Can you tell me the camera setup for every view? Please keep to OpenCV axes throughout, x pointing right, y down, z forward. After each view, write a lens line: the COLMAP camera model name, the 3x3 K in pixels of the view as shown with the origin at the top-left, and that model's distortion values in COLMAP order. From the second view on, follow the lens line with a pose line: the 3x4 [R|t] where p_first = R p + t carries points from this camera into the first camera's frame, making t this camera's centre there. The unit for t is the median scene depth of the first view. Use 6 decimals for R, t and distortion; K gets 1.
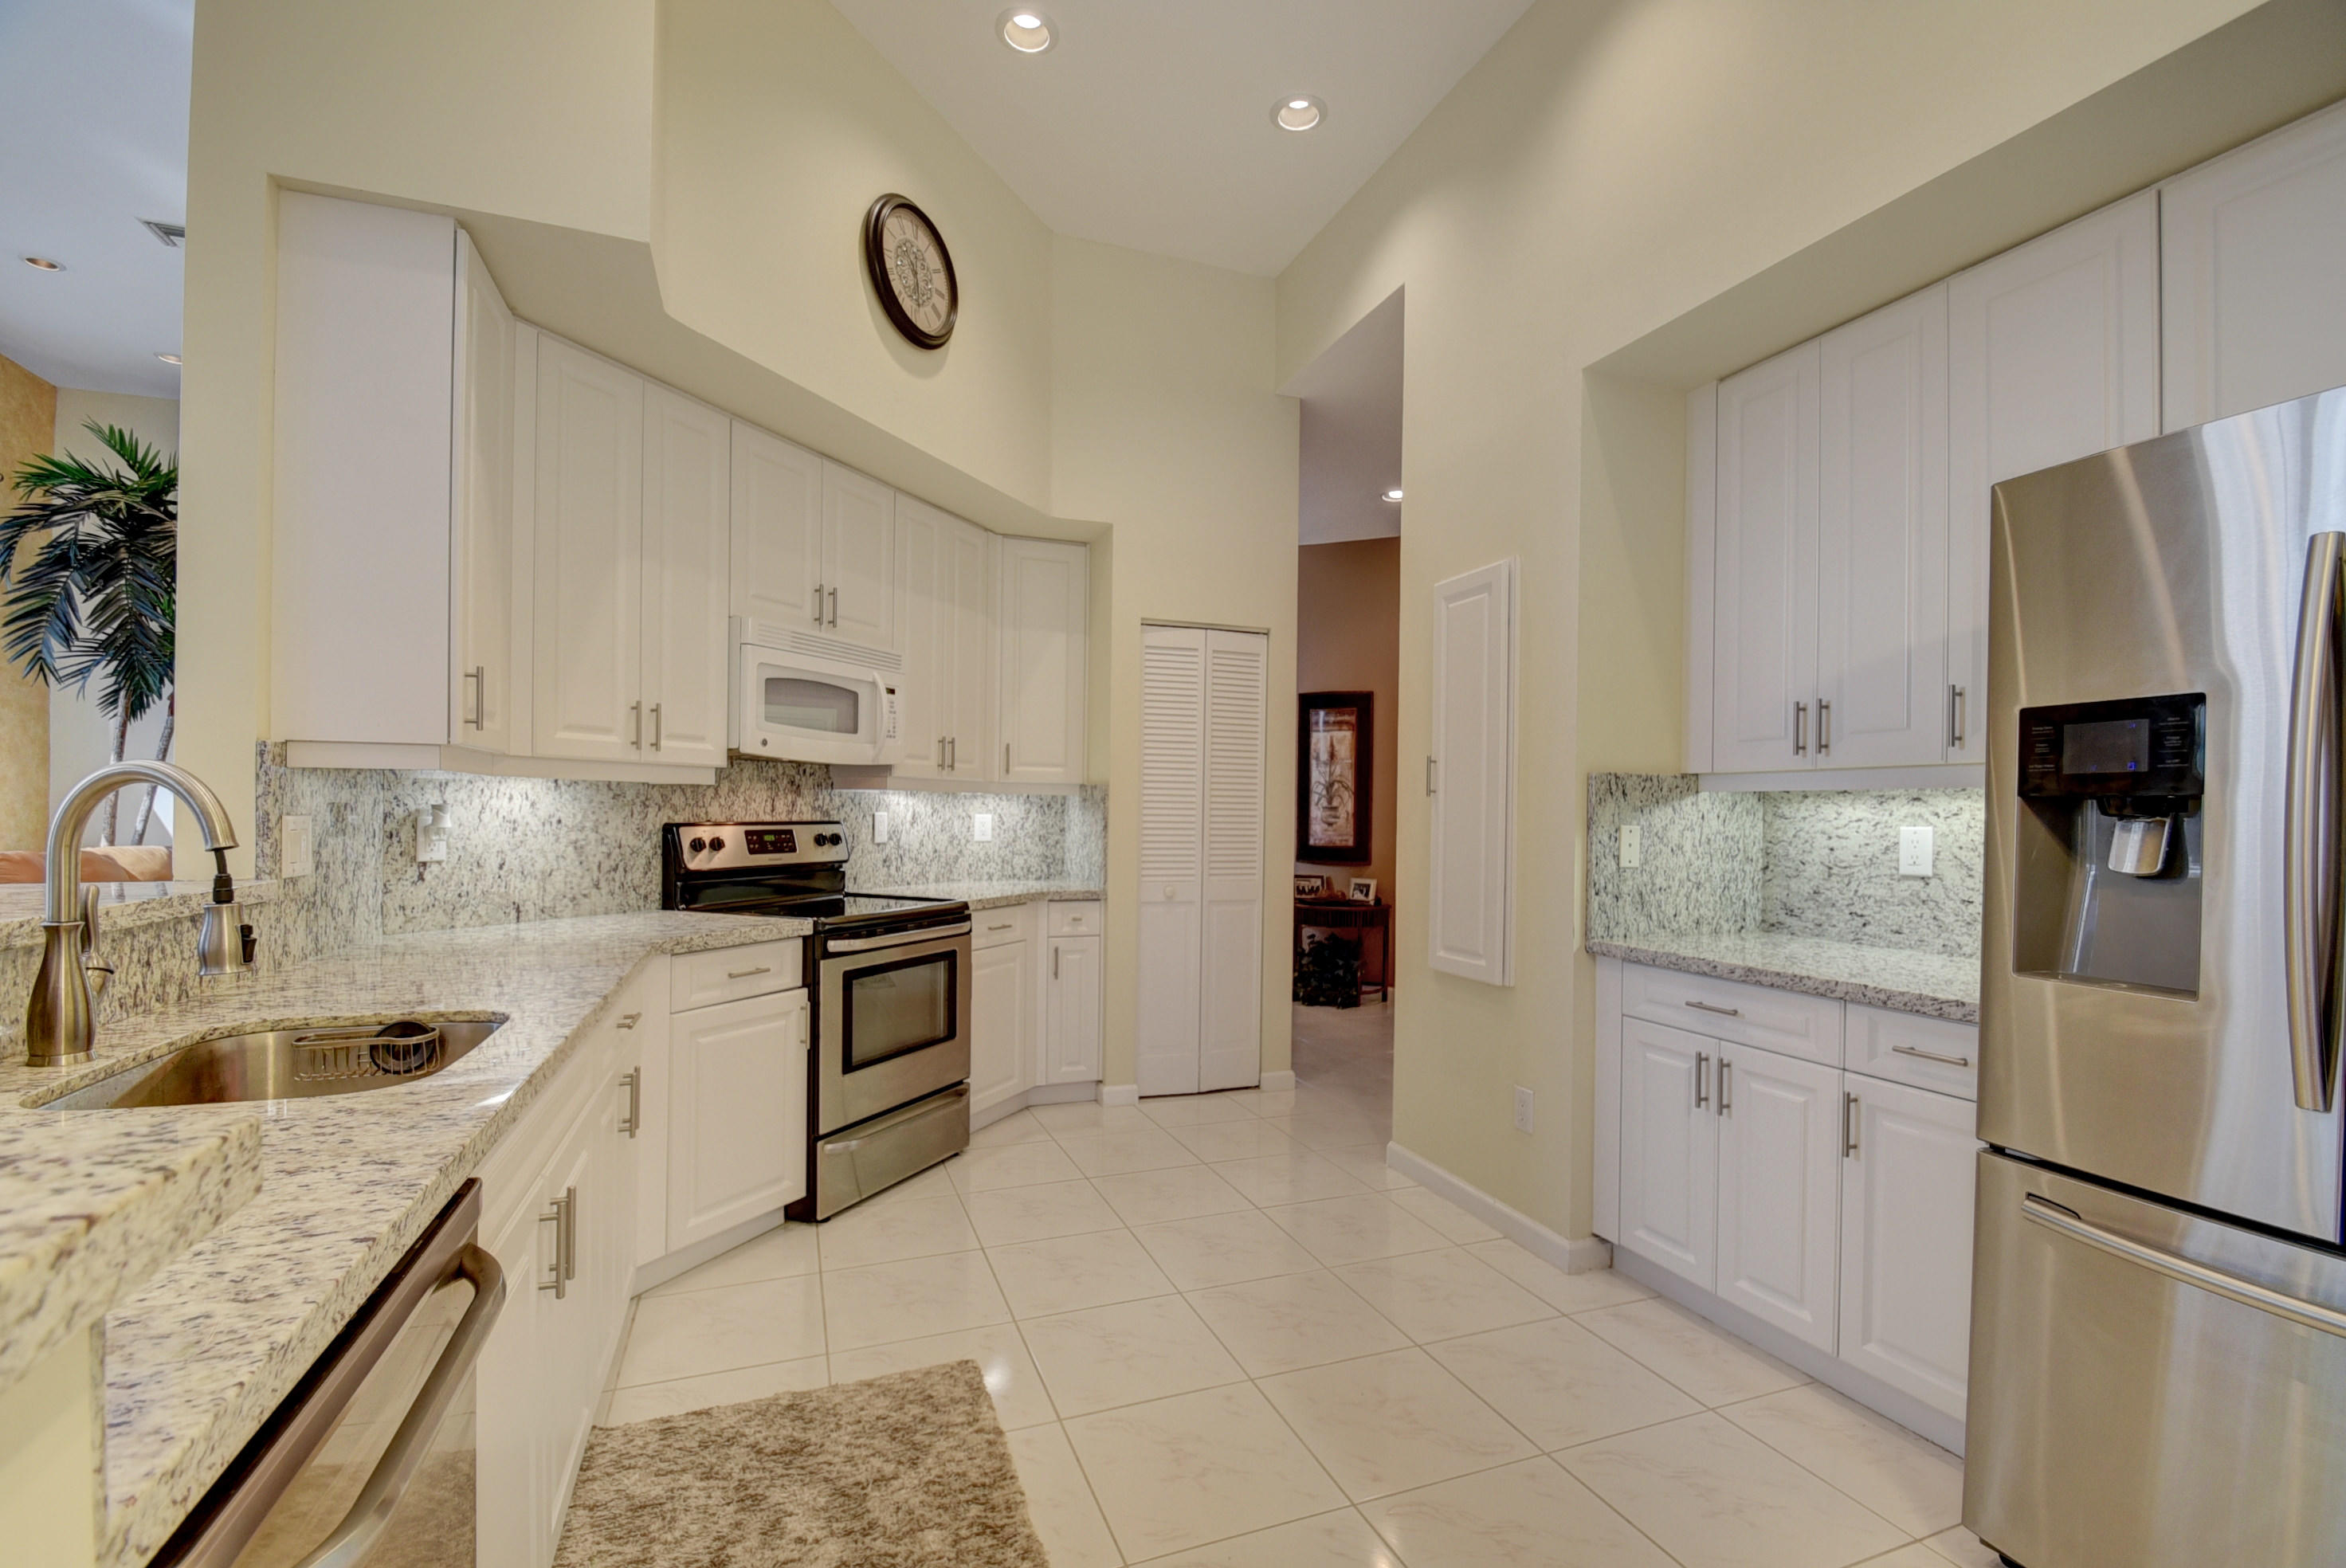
lens RADIAL K [[1024.4, 0, 1174.0], [0, 1024.4, 815.4], [0, 0, 1]] dist [-0.002364, -0.007880]
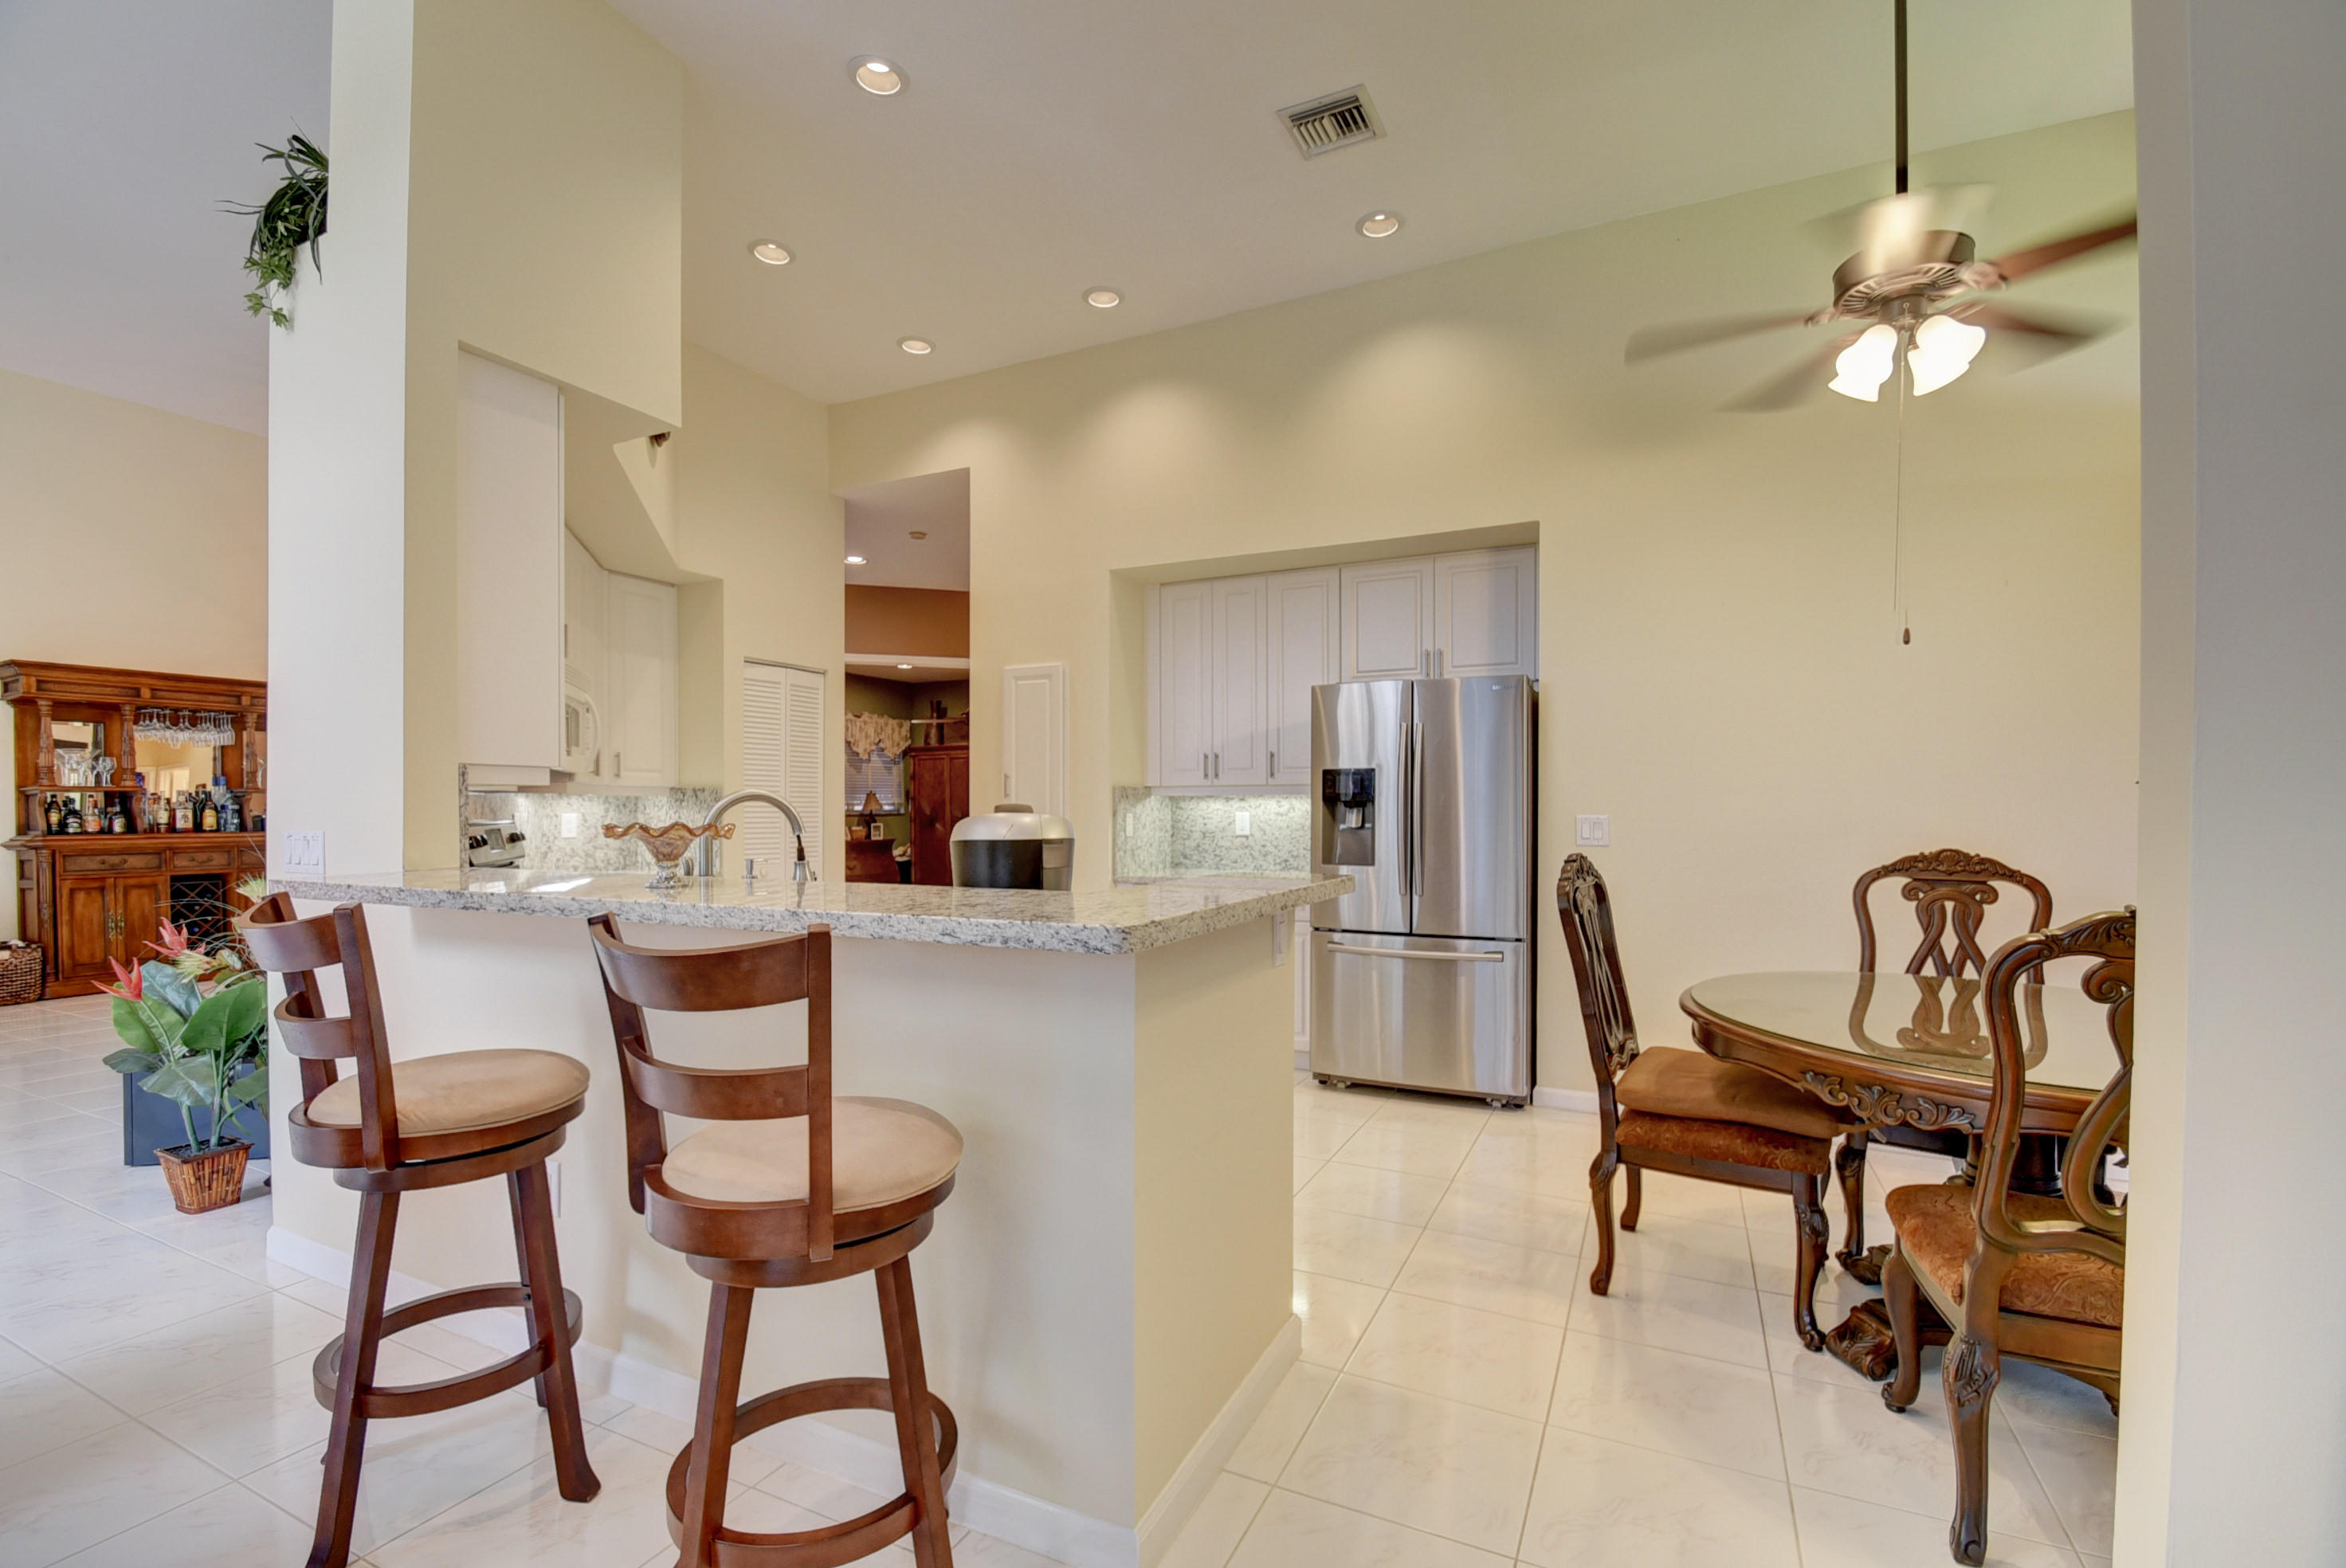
lens RADIAL K [[1024.4, 0, 1180.0], [0, 1024.4, 795.0], [0, 0, 1]] dist [-0.002364, -0.007880]
pose [[0.722530, -0.002480, 0.691335, -0.743916], [0.010260, 0.999922, -0.007136, -0.009970], [-0.691263, 0.012249, 0.722499, -0.405370]]
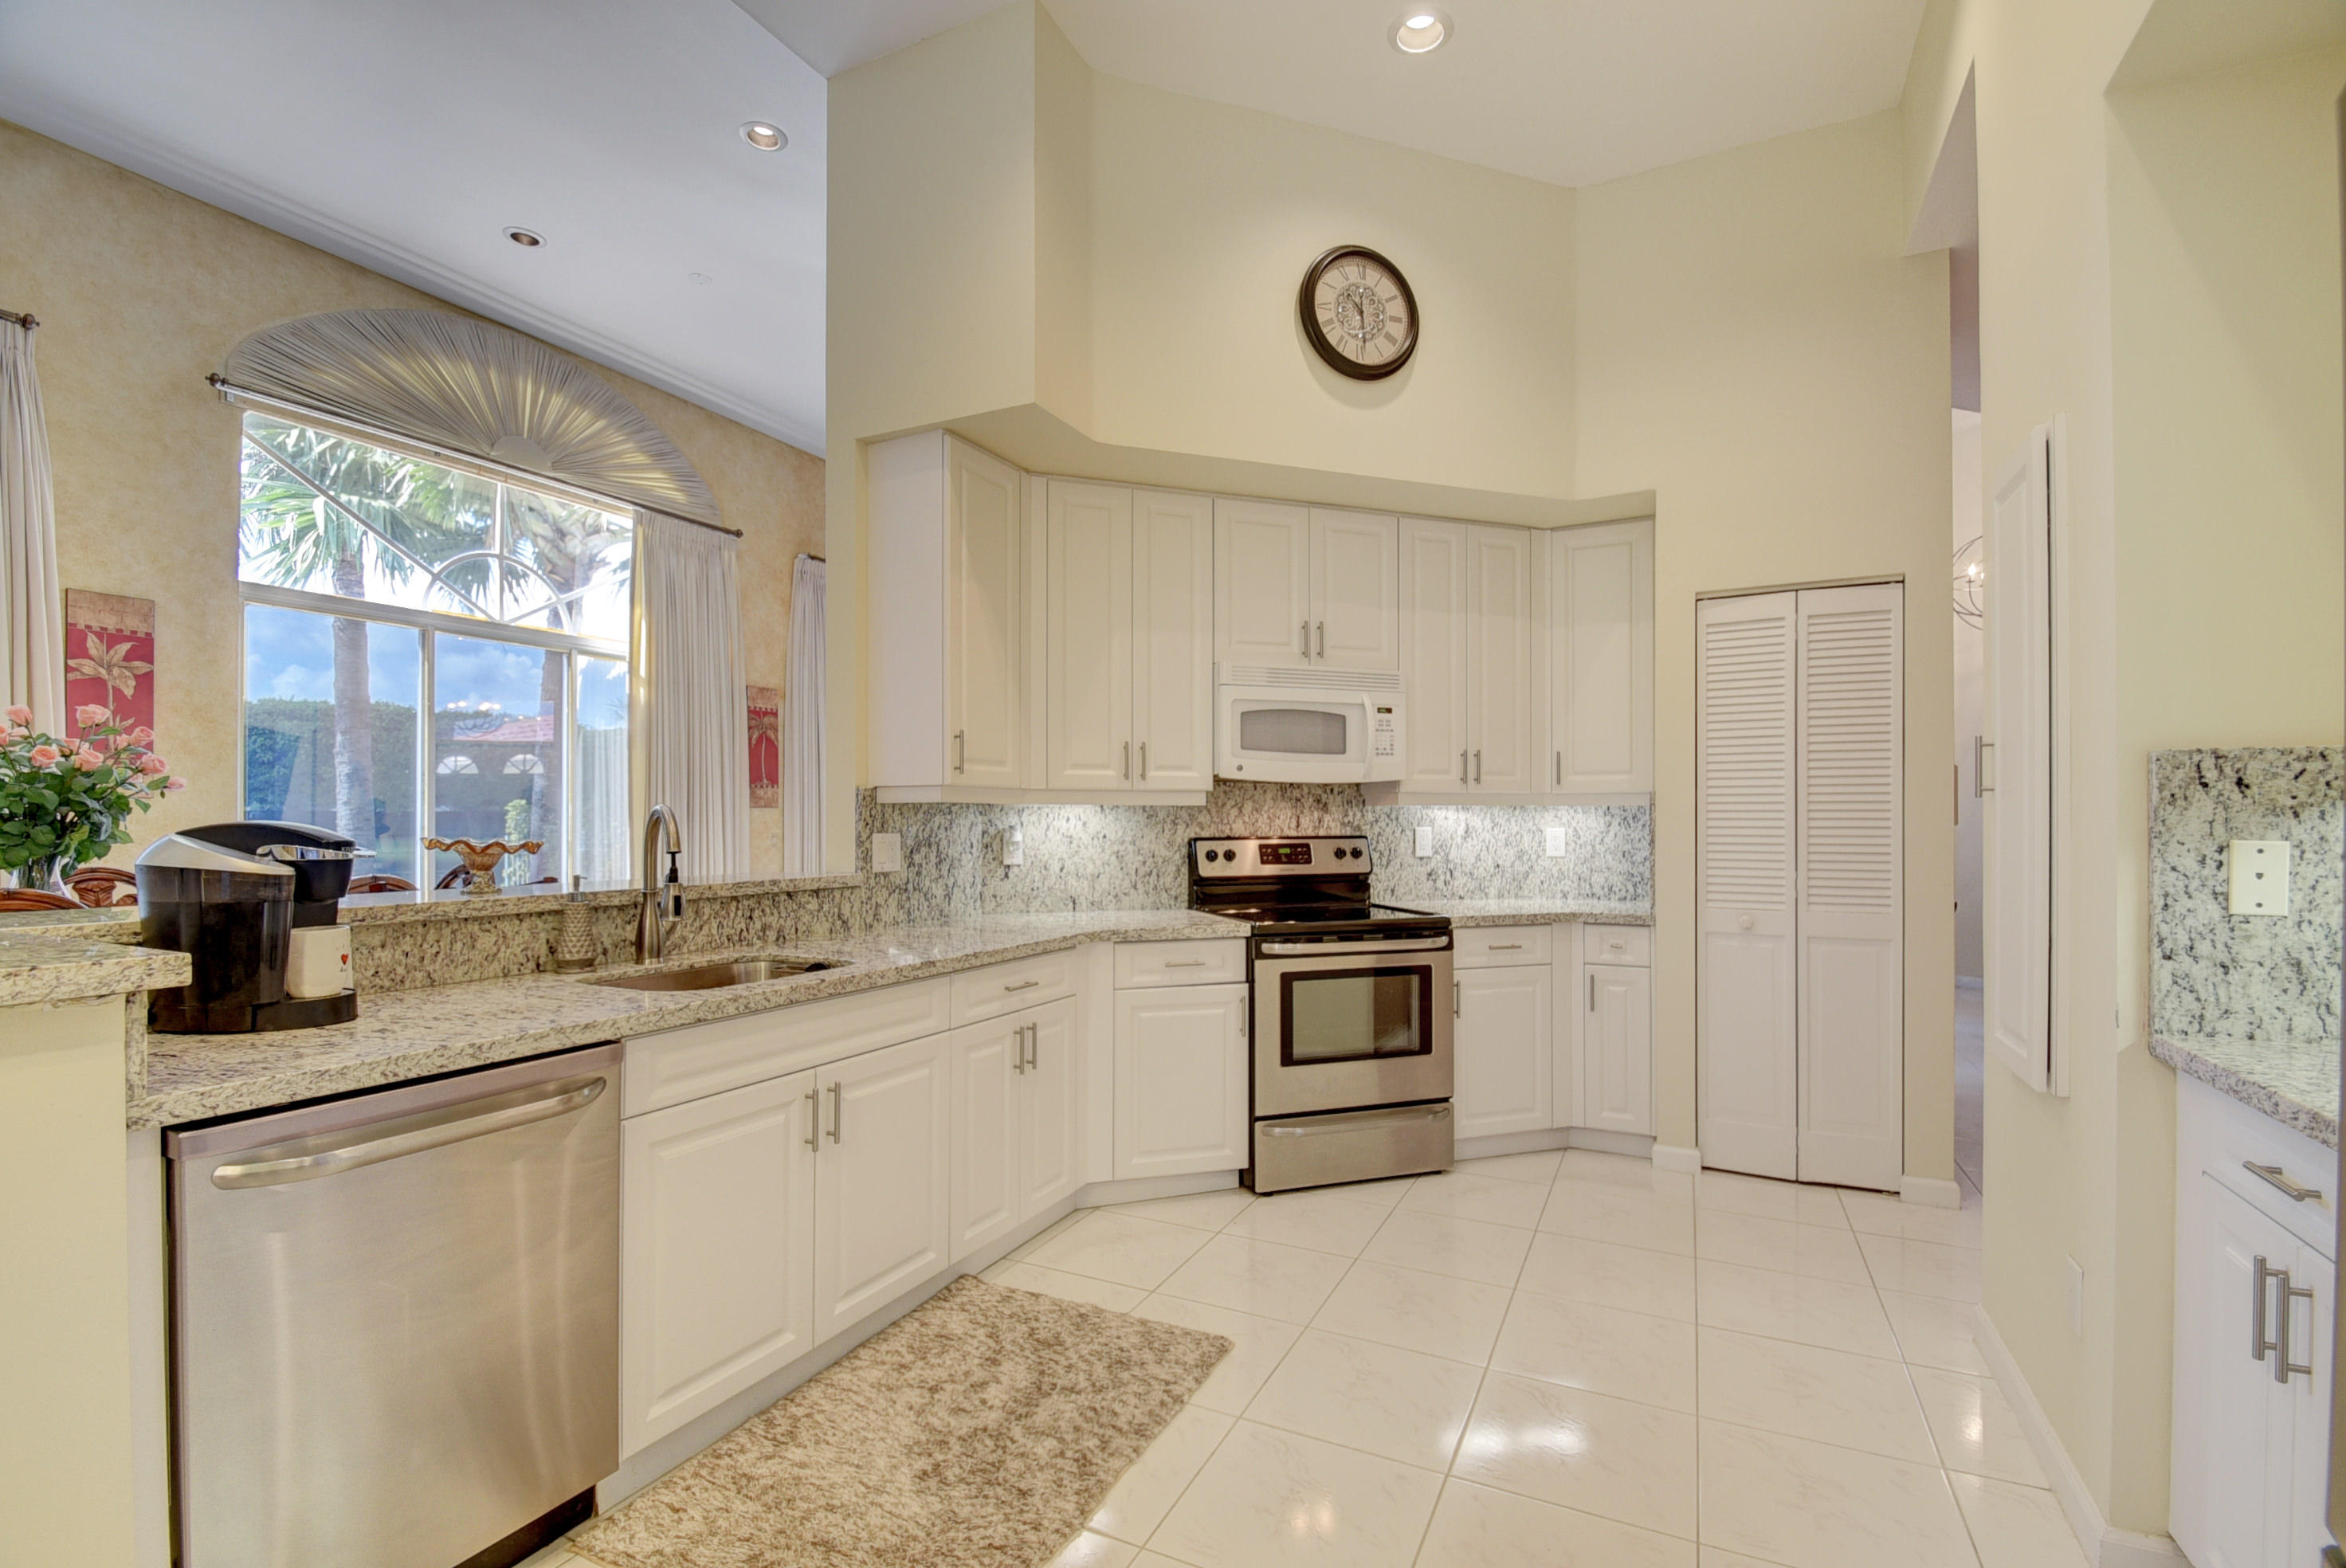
lens RADIAL K [[1024.4, 0, 1173.8], [0, 1024.4, 813.9], [0, 0, 1]] dist [-0.002364, -0.007880]
pose [[0.673526, -0.018157, -0.738941, 0.425111], [0.007202, 0.999812, -0.018002, 0.000929], [0.739129, 0.006803, 0.673530, 0.174407]]
